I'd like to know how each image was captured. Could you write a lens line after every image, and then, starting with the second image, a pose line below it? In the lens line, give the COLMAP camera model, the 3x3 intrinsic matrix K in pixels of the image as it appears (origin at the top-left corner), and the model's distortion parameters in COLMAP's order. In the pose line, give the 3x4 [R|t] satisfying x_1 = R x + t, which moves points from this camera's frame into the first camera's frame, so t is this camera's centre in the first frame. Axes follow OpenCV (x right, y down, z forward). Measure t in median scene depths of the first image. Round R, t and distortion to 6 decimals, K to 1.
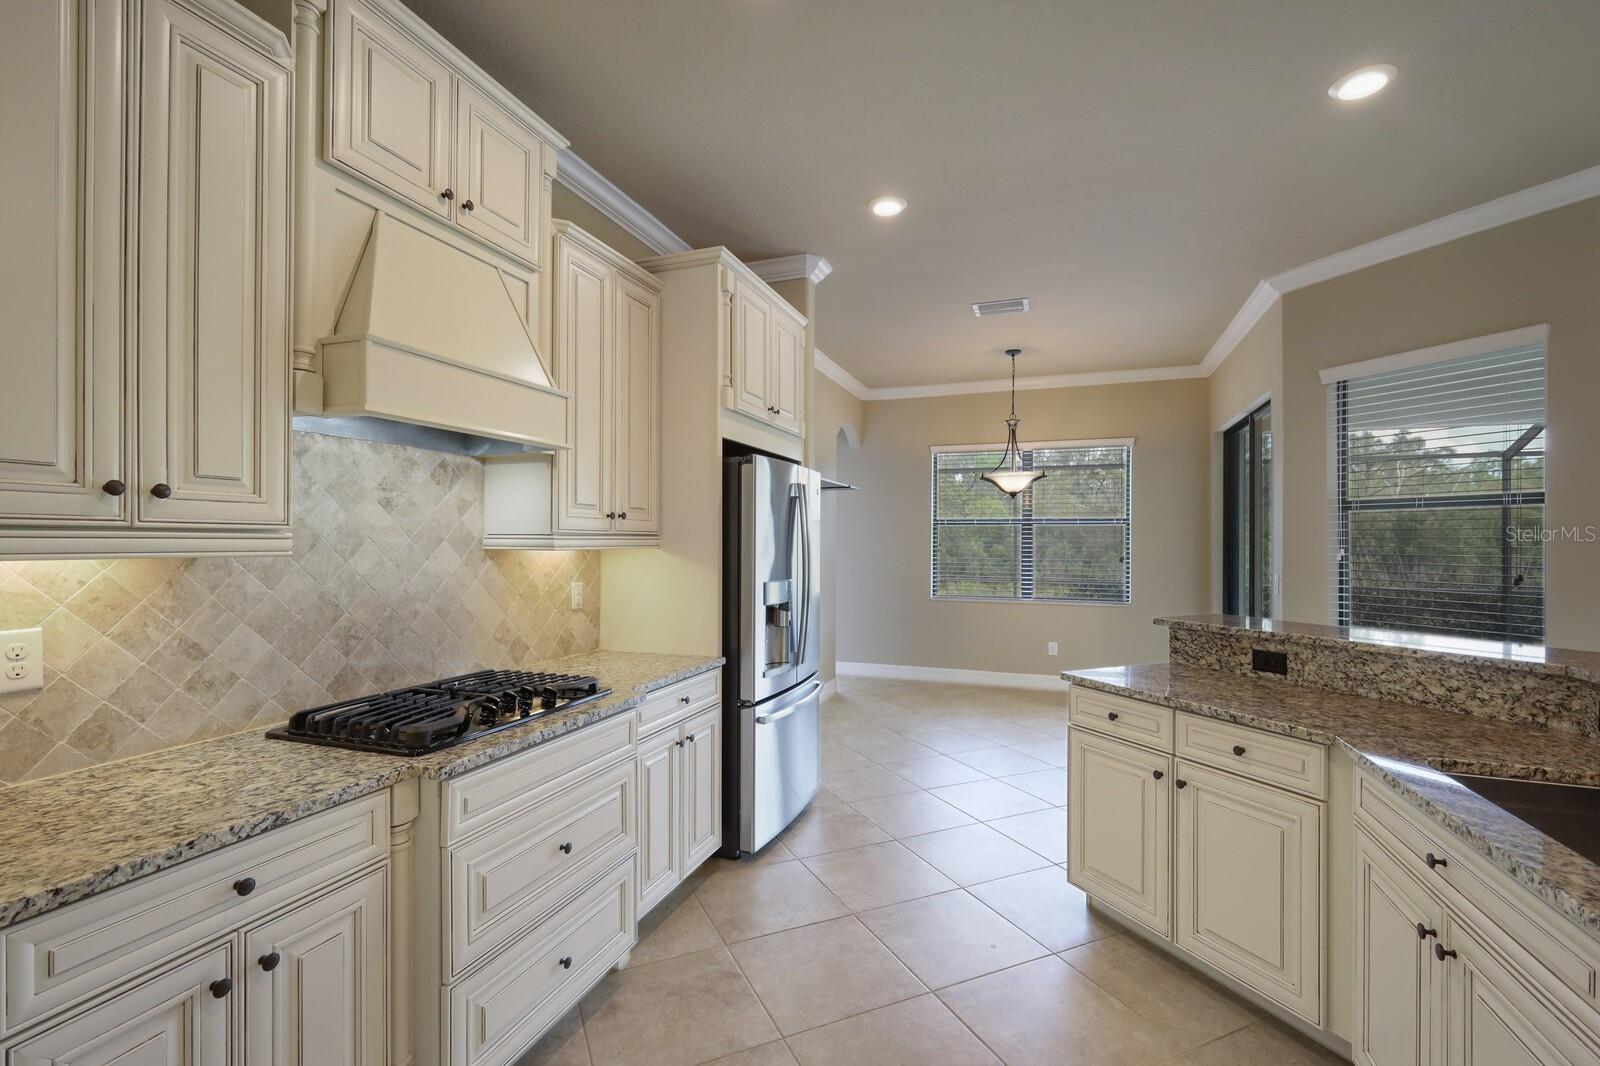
lens RADIAL K [[704.4, 0, 800.0], [0, 704.4, 539.5], [0, 0, 1]] dist [0.004109, -0.000087]
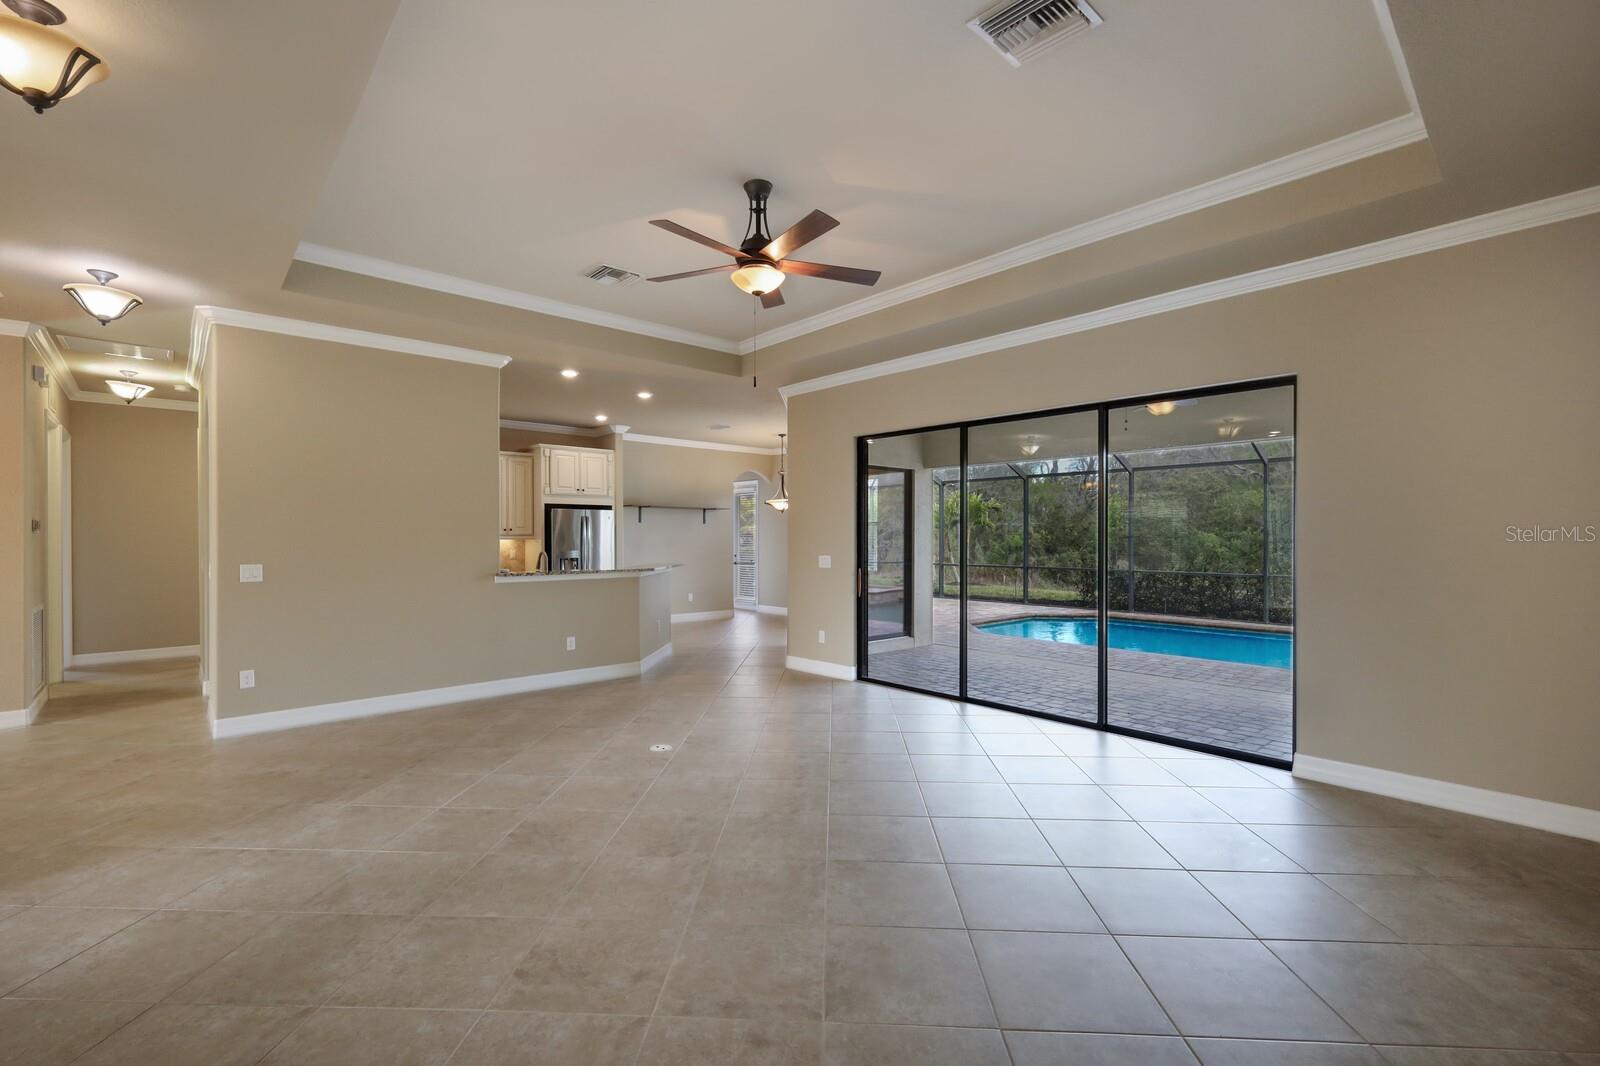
lens RADIAL K [[704.4, 0, 800.0], [0, 704.4, 539.5], [0, 0, 1]] dist [0.004109, -0.000087]
pose [[0.882029, -0.002914, -0.471186, 2.842481], [0.007348, 0.999944, 0.007570, -0.003364], [0.471138, -0.010140, 0.882001, -1.459185]]
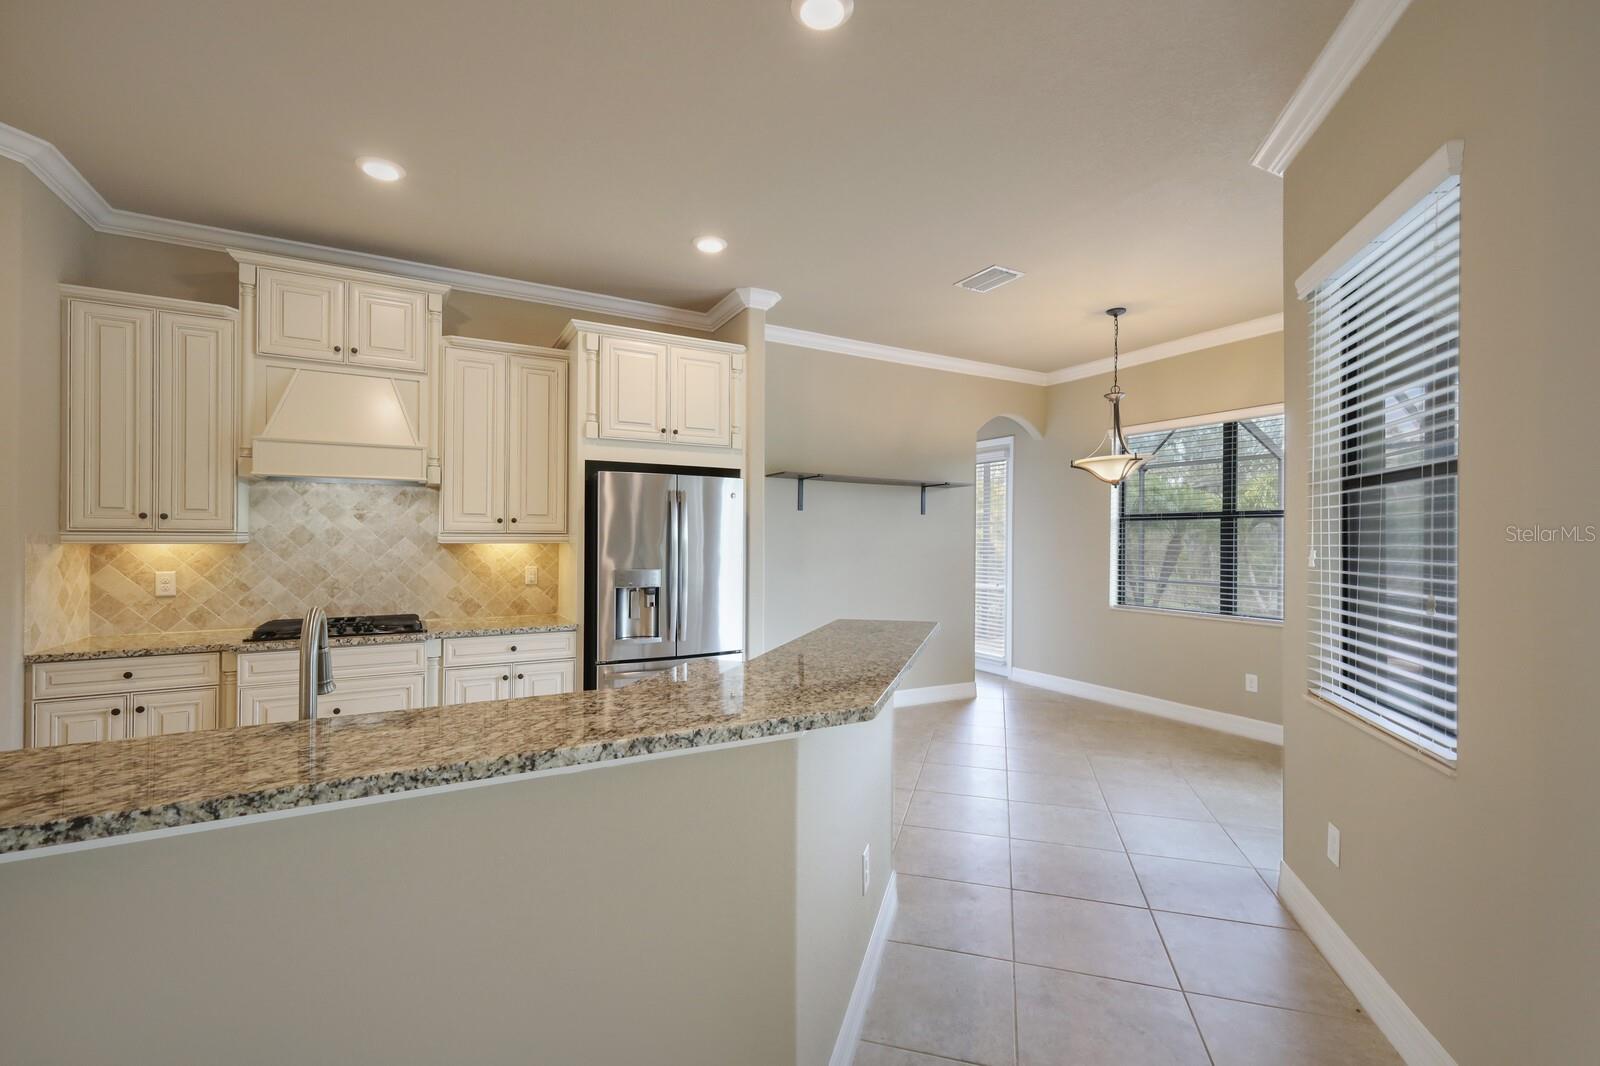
lens RADIAL K [[689.7, 0, 801.9], [0, 689.7, 540.6], [0, 0, 1]] dist [0.008186, -0.000048]
pose [[0.759103, 0.003756, -0.650960, 1.279746], [-0.001387, 0.999990, 0.004153, 0.001247], [0.650969, -0.002250, 0.759101, 0.337983]]
